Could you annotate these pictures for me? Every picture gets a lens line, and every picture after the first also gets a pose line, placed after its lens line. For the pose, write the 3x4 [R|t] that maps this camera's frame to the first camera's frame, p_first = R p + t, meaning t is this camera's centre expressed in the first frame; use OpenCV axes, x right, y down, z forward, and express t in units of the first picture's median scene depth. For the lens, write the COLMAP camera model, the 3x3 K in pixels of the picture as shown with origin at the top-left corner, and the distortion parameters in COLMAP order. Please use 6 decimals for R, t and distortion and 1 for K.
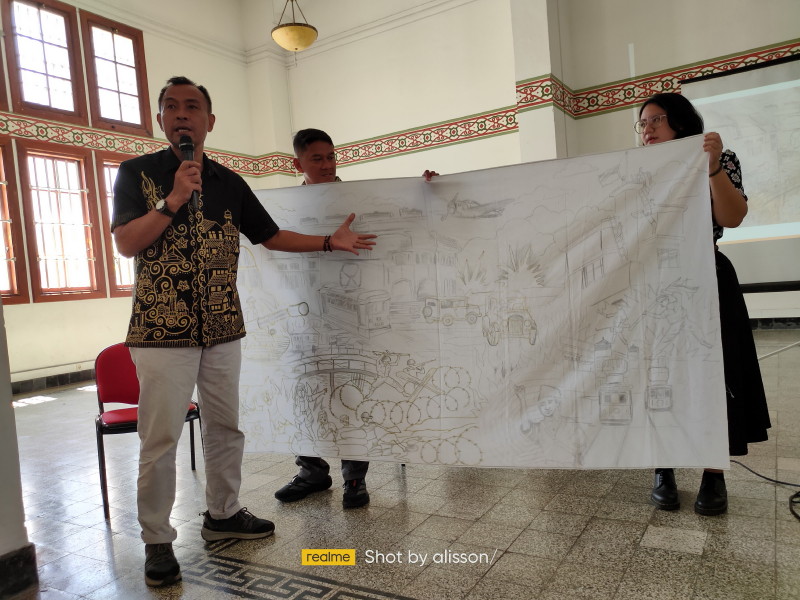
lens RADIAL K [[617.5, 0, 403.8], [0, 617.5, 303.3], [0, 0, 1]] dist [0.050318, -0.038630]
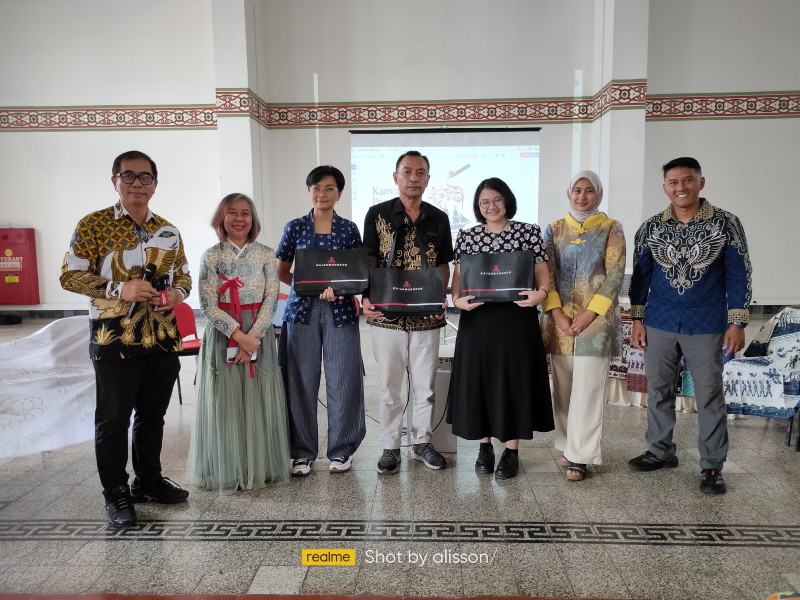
lens RADIAL K [[617.5, 0, 403.8], [0, 617.5, 303.3], [0, 0, 1]] dist [0.050318, -0.038630]
pose [[0.874751, 0.018980, 0.484201, -0.052827], [-0.042326, 0.998406, 0.037329, -0.031513], [-0.482721, -0.053148, 0.874160, -0.135145]]
